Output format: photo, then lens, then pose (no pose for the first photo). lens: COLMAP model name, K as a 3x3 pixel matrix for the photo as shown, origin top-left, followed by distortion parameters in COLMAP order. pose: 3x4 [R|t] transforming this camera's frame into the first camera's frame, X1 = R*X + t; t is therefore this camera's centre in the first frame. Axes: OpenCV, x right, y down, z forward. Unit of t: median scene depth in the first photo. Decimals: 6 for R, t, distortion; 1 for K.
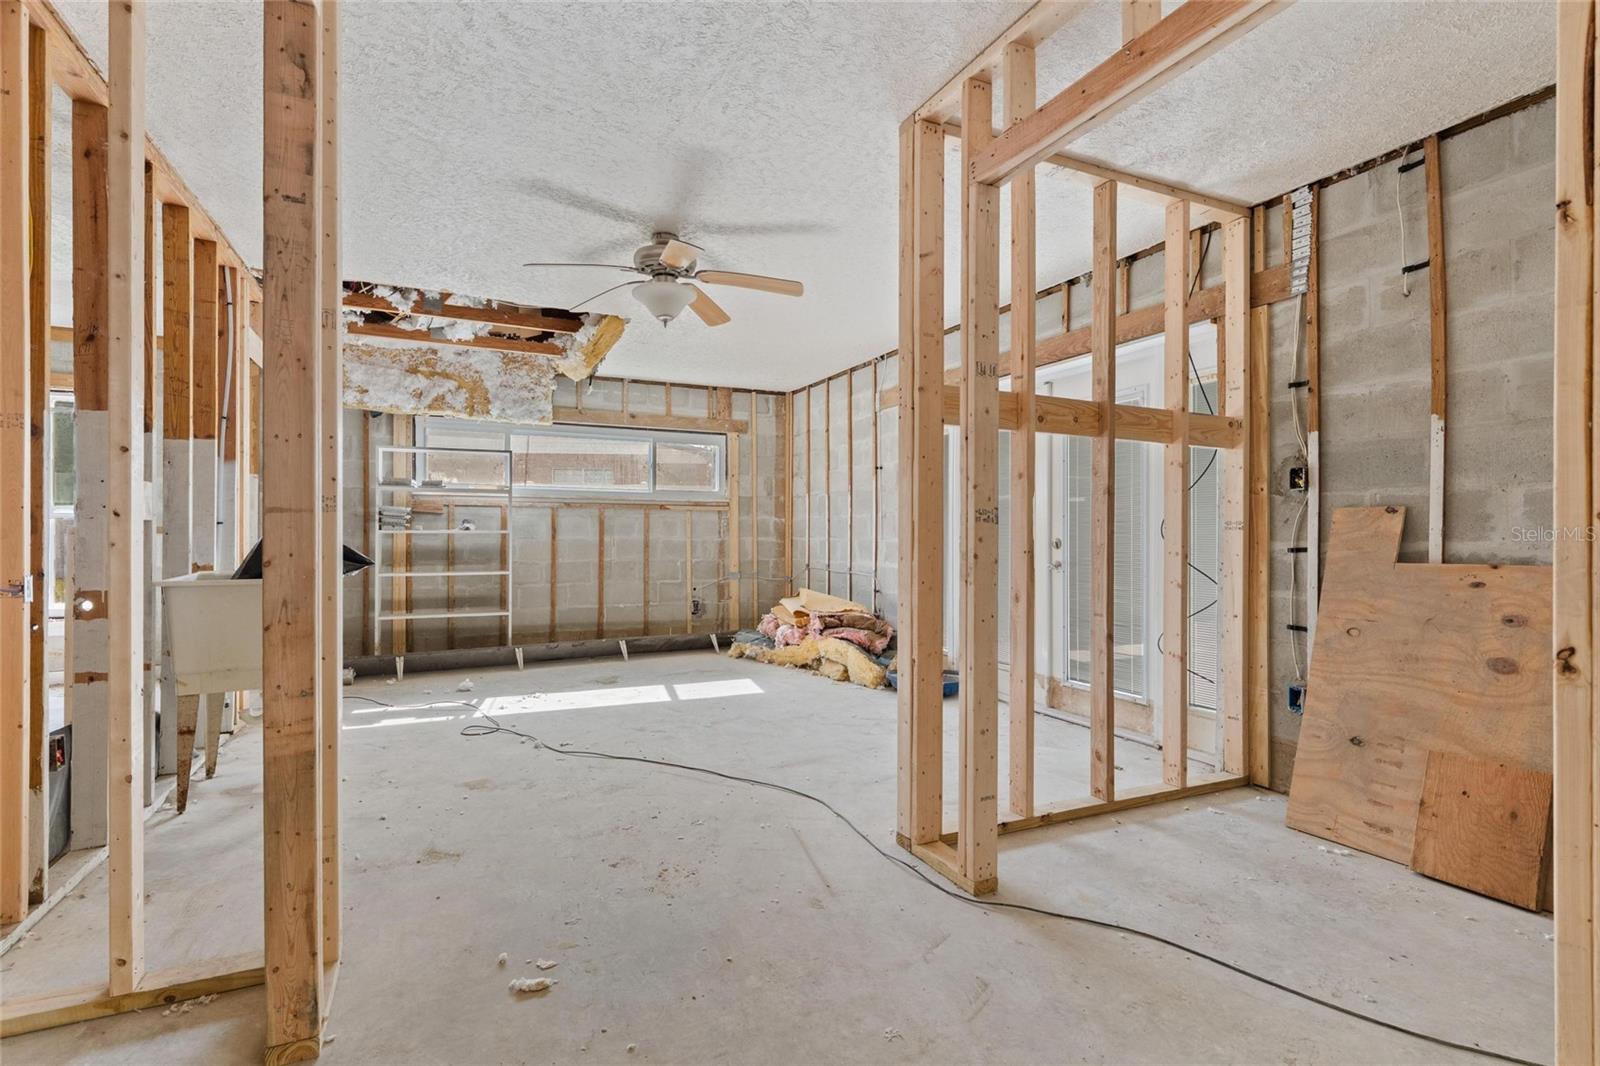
lens RADIAL K [[746.7, 0, 798.9], [0, 746.7, 538.8], [0, 0, 1]] dist [0.000596, -0.000017]
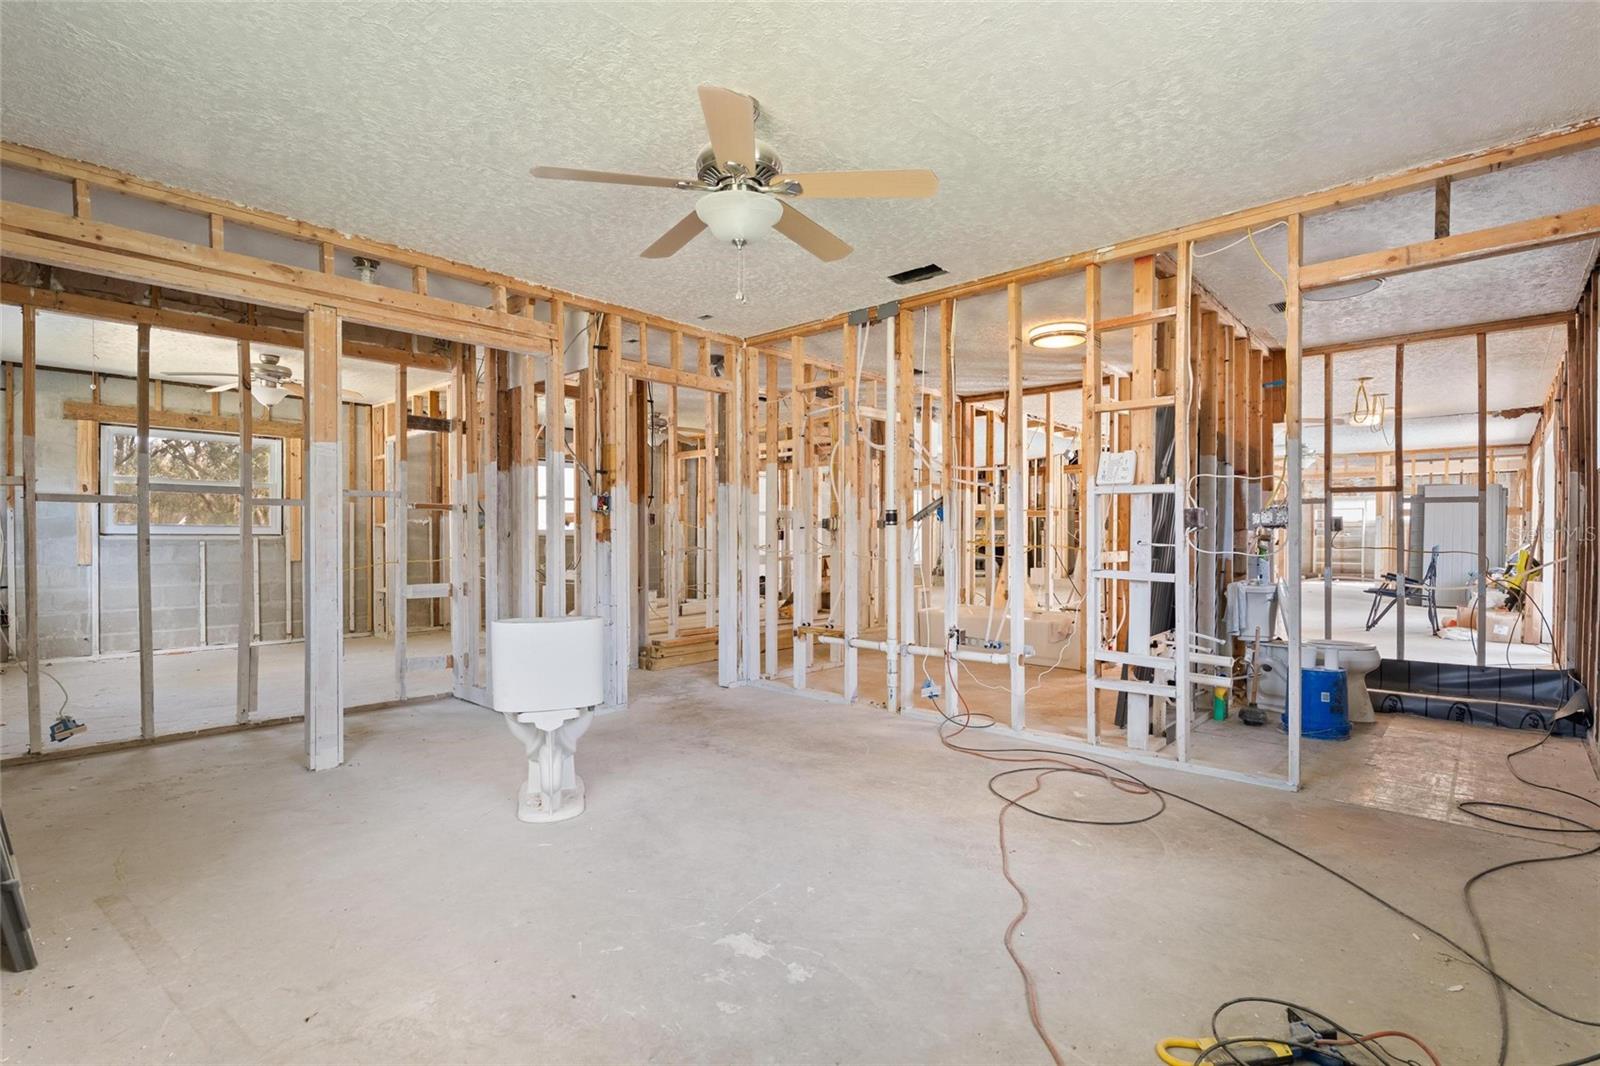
lens RADIAL K [[746.7, 0, 798.9], [0, 746.7, 538.8], [0, 0, 1]] dist [0.000596, -0.000017]
pose [[0.399556, 0.002464, -0.916705, 1.290644], [0.000741, 0.999995, 0.003011, -0.004775], [0.916708, -0.001883, 0.399553, -1.994883]]
